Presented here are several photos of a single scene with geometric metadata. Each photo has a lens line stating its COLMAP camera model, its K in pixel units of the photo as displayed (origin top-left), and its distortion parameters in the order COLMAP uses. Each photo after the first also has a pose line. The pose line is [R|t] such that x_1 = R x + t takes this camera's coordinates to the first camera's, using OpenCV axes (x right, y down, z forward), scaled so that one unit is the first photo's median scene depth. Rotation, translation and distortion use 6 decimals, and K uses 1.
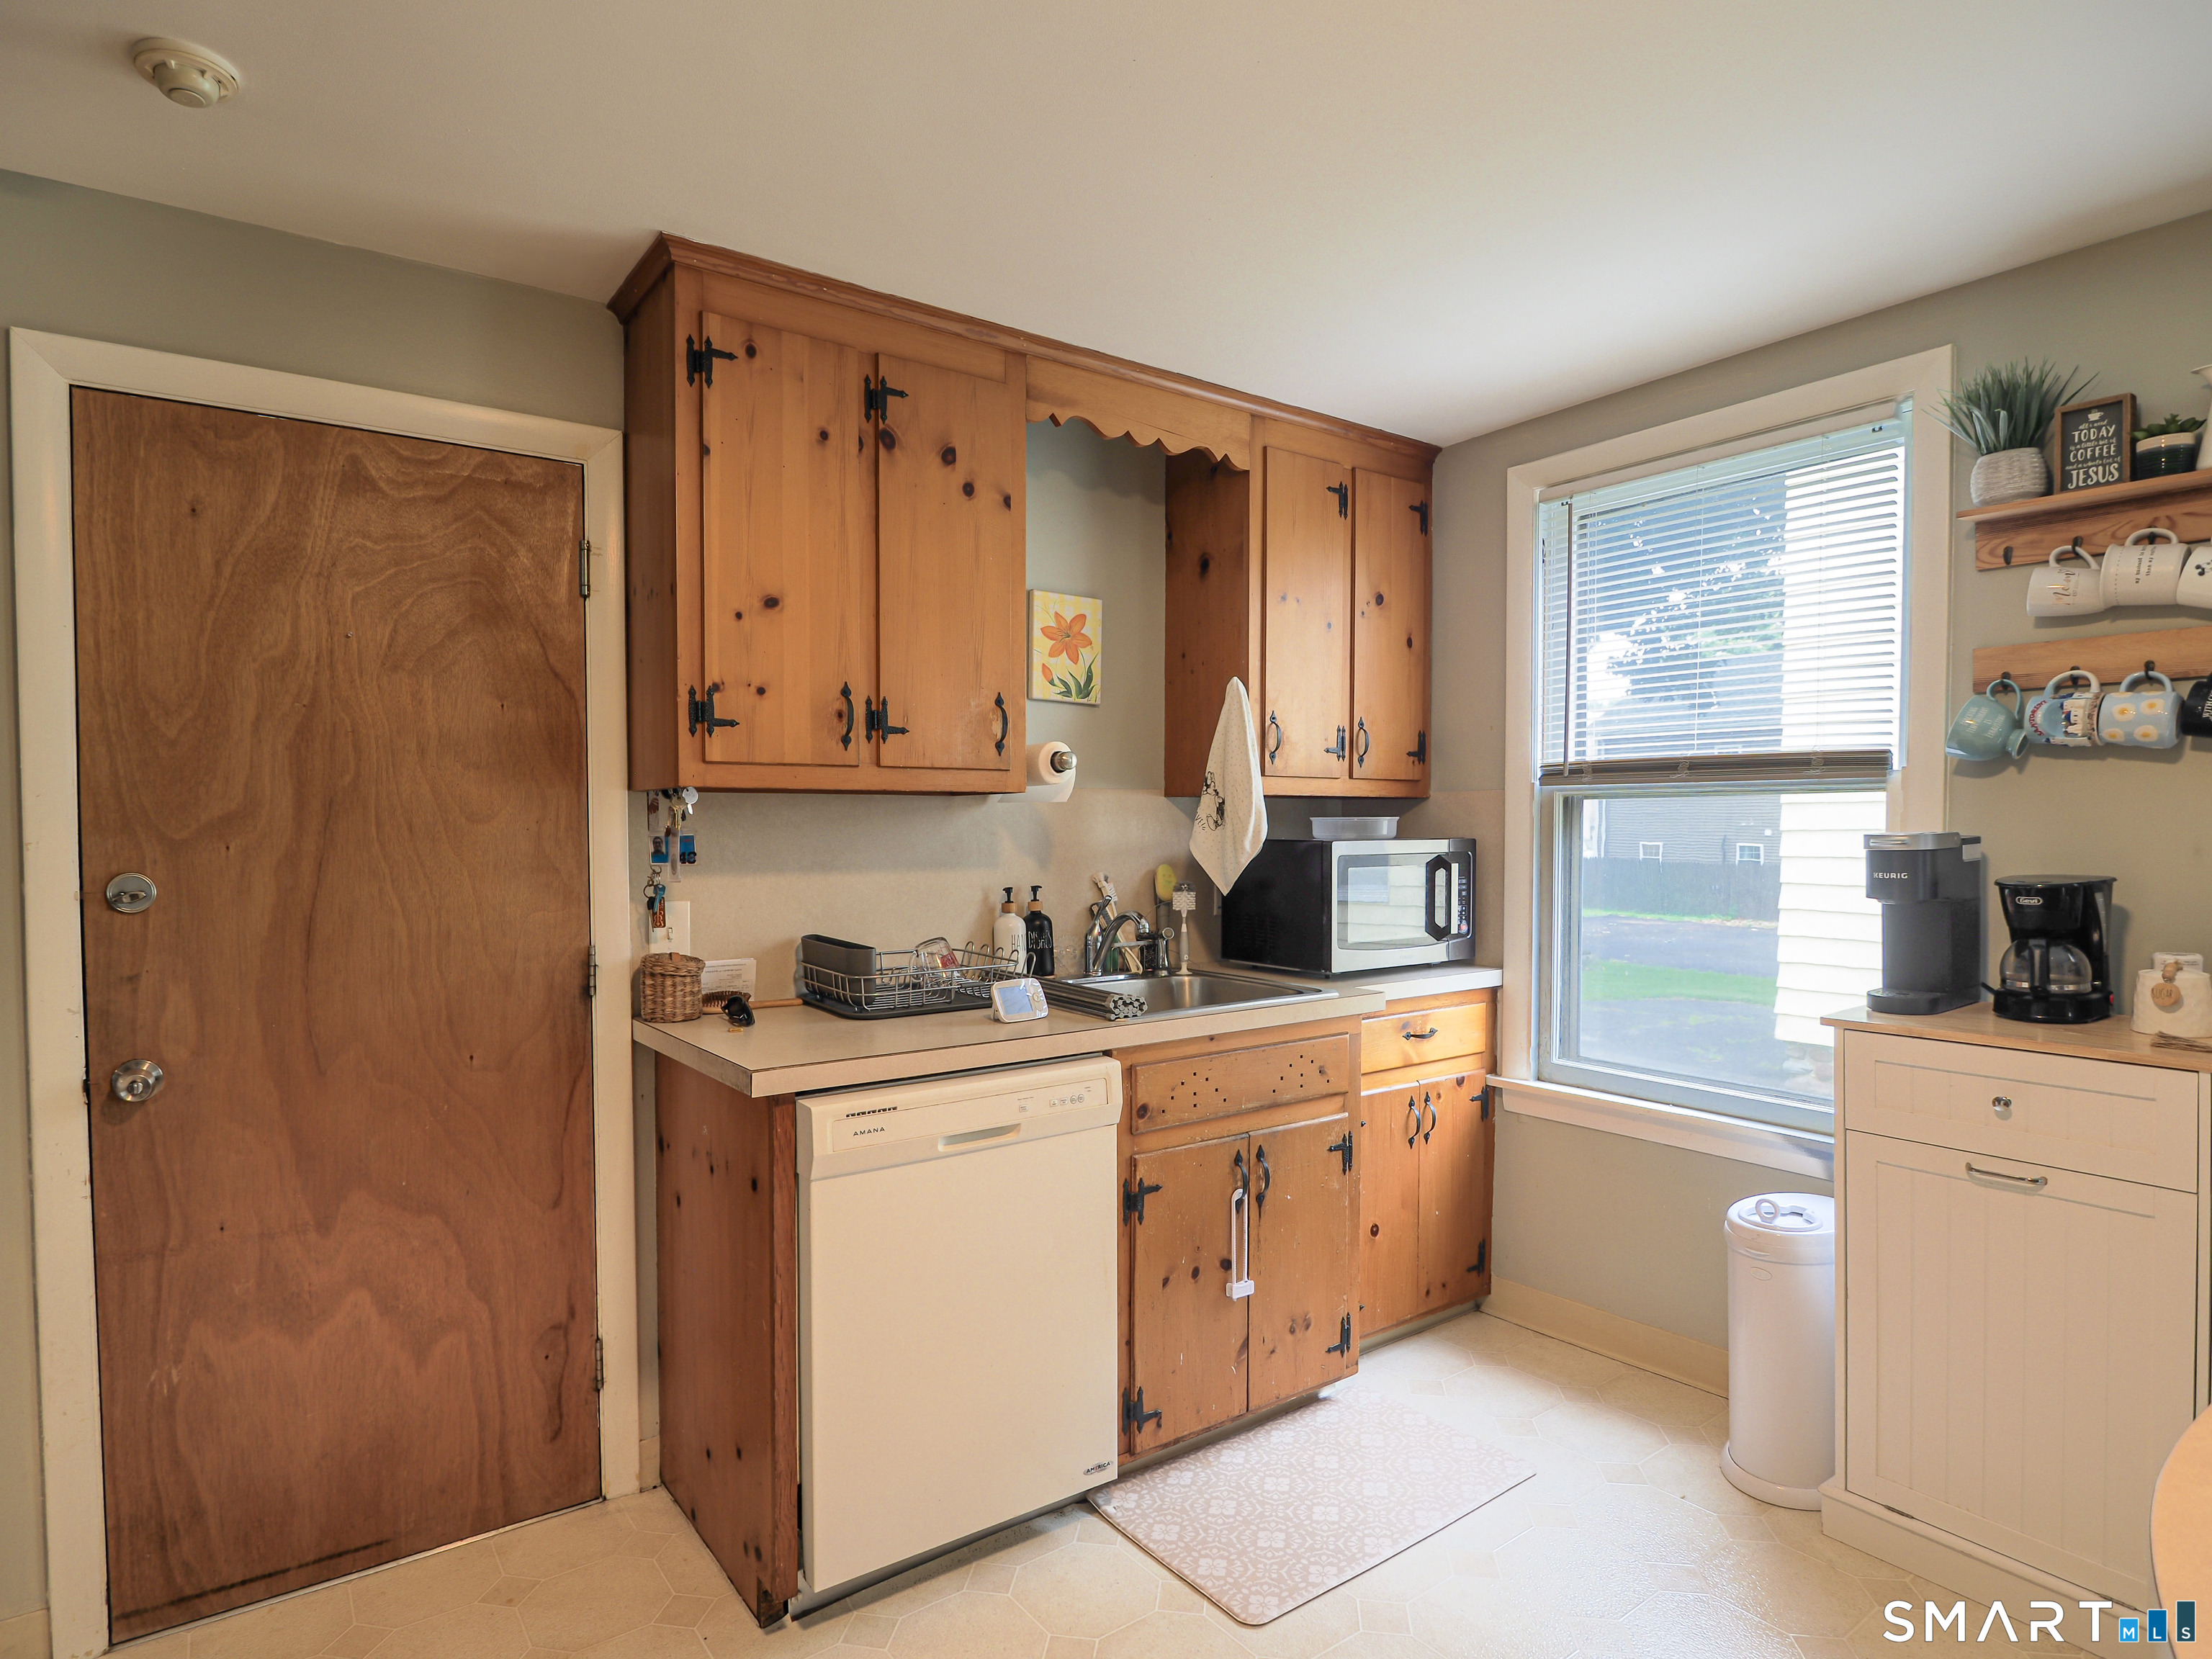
lens RADIAL K [[1216.7, 0, 1056.6], [0, 1216.7, 856.3], [0, 0, 1]] dist [-0.005704, -0.008037]
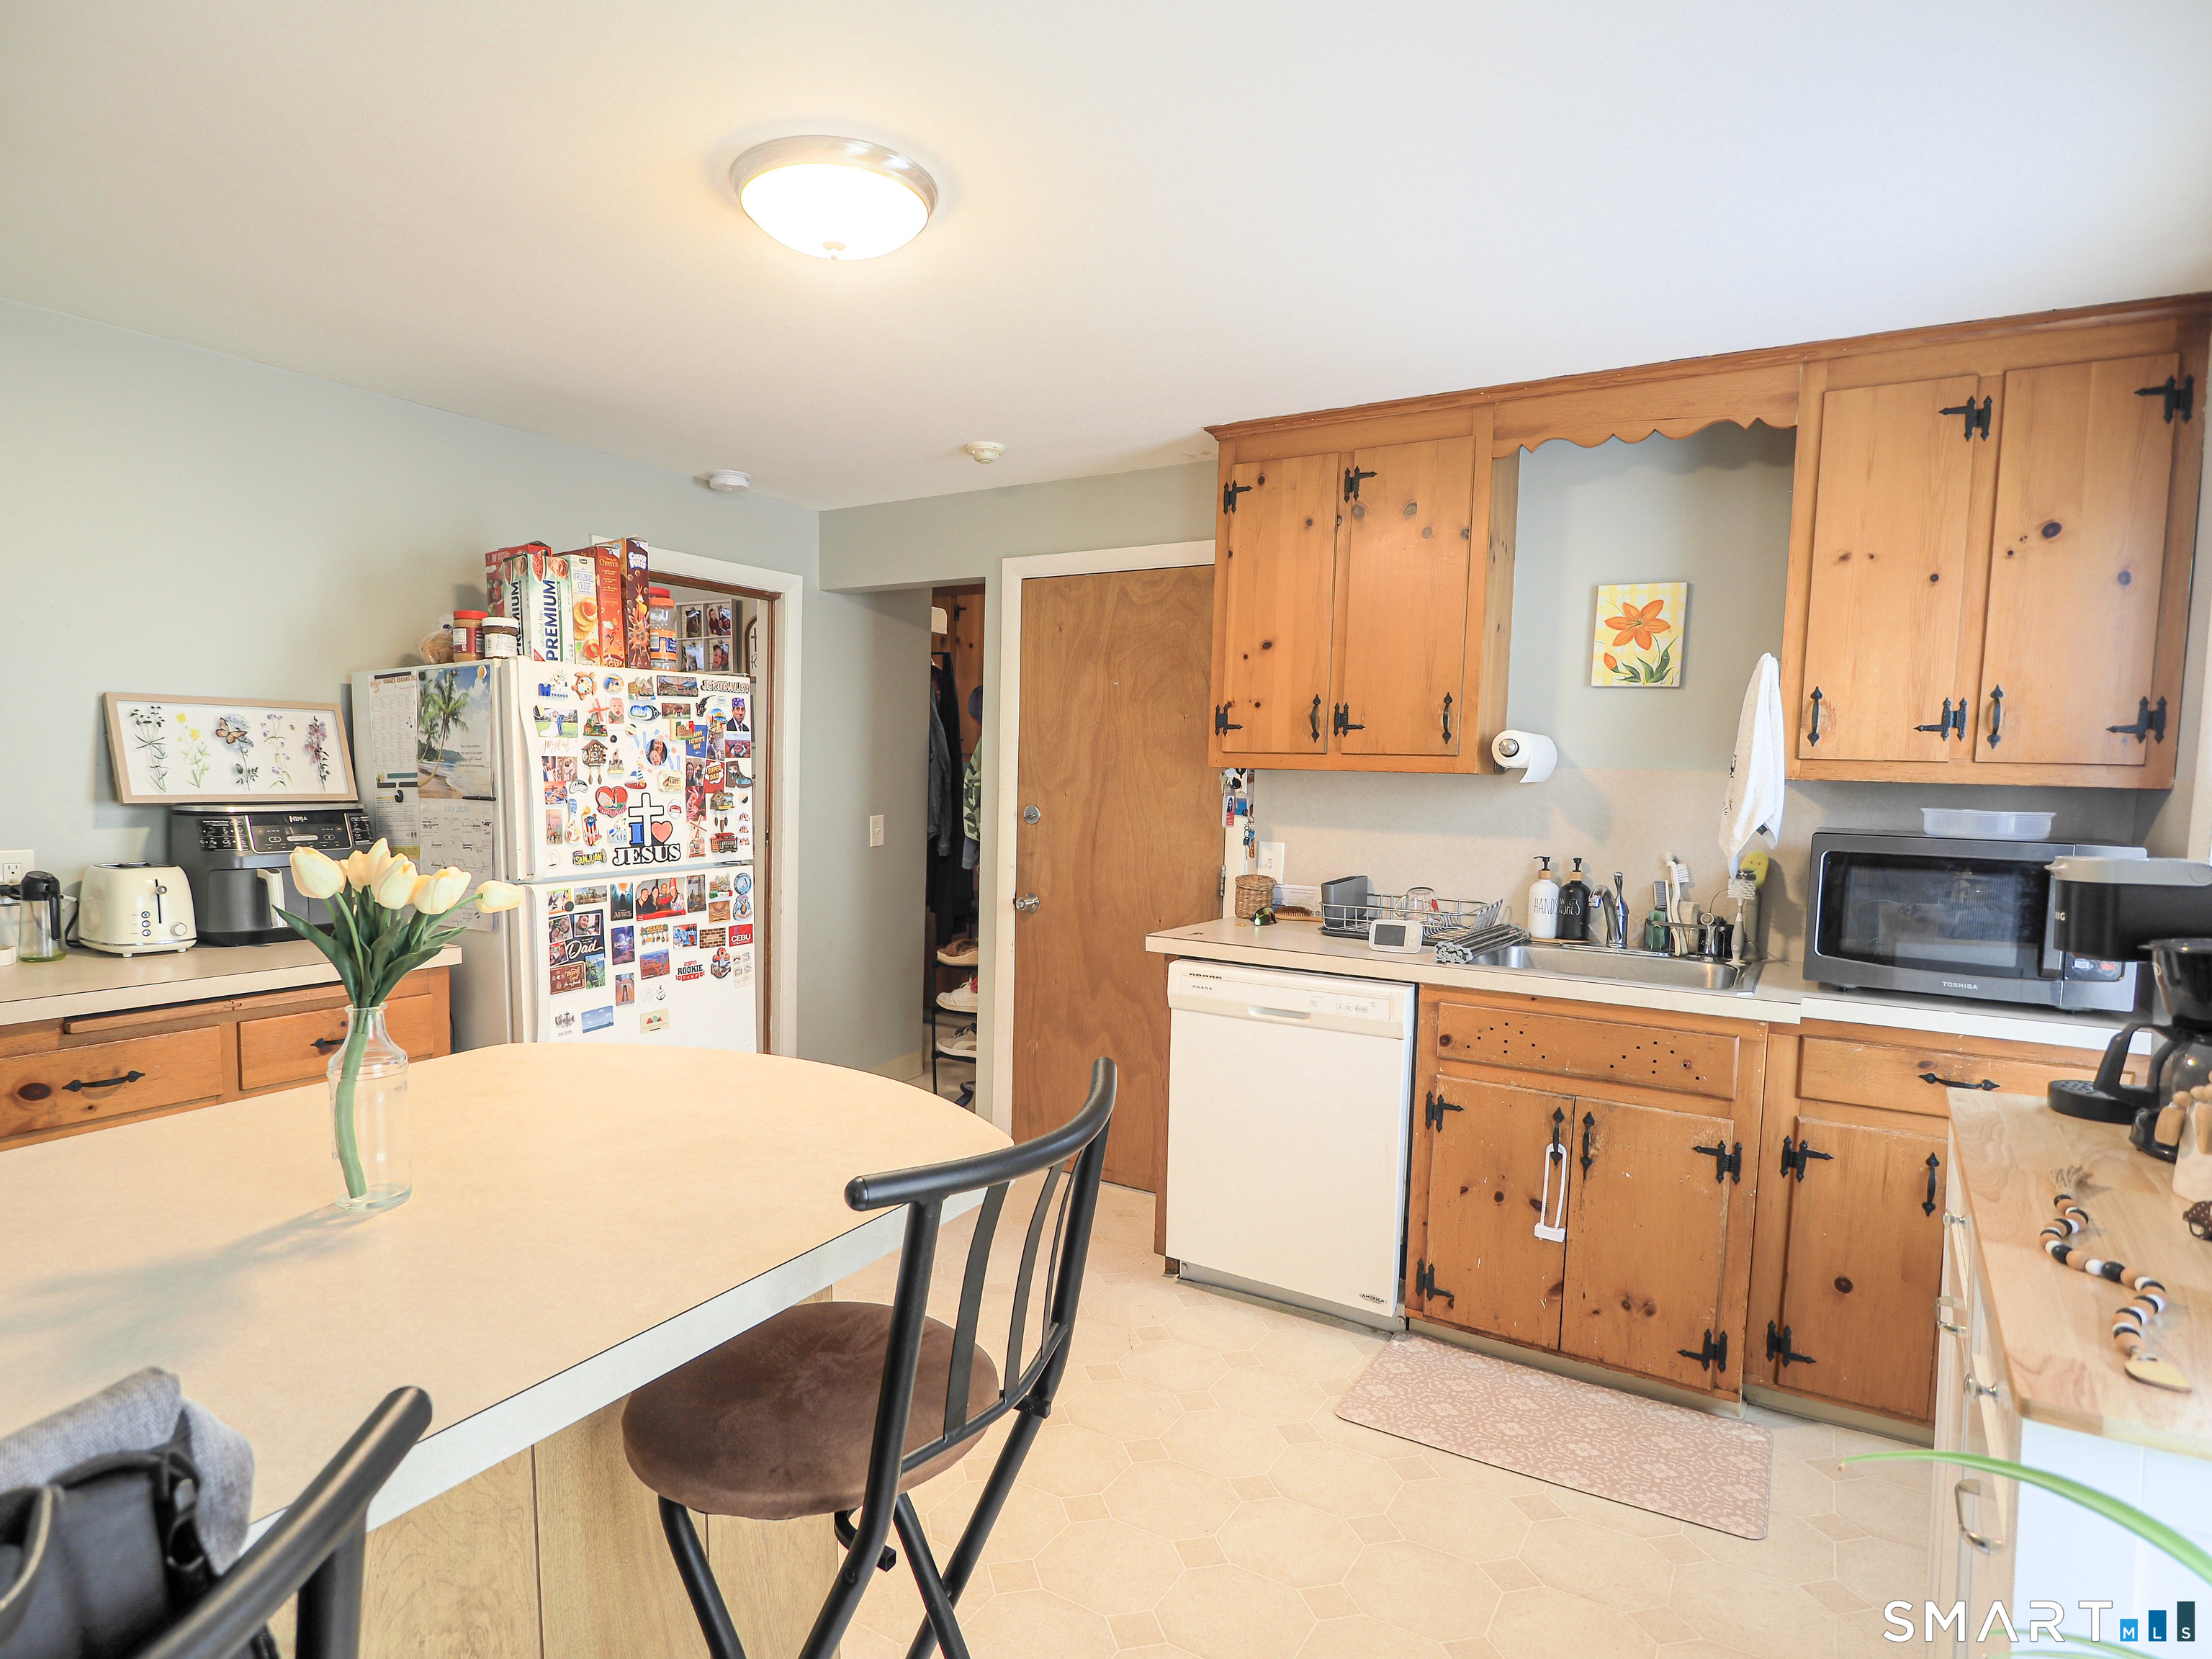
lens RADIAL K [[1216.7, 0, 1007.4], [0, 1216.7, 854.0], [0, 0, 1]] dist [-0.005704, -0.008037]
pose [[0.363036, 0.080312, -0.928308, 1.016539], [-0.047761, 0.996573, 0.067540, -0.035932], [0.930550, 0.019818, 0.365628, 0.149086]]
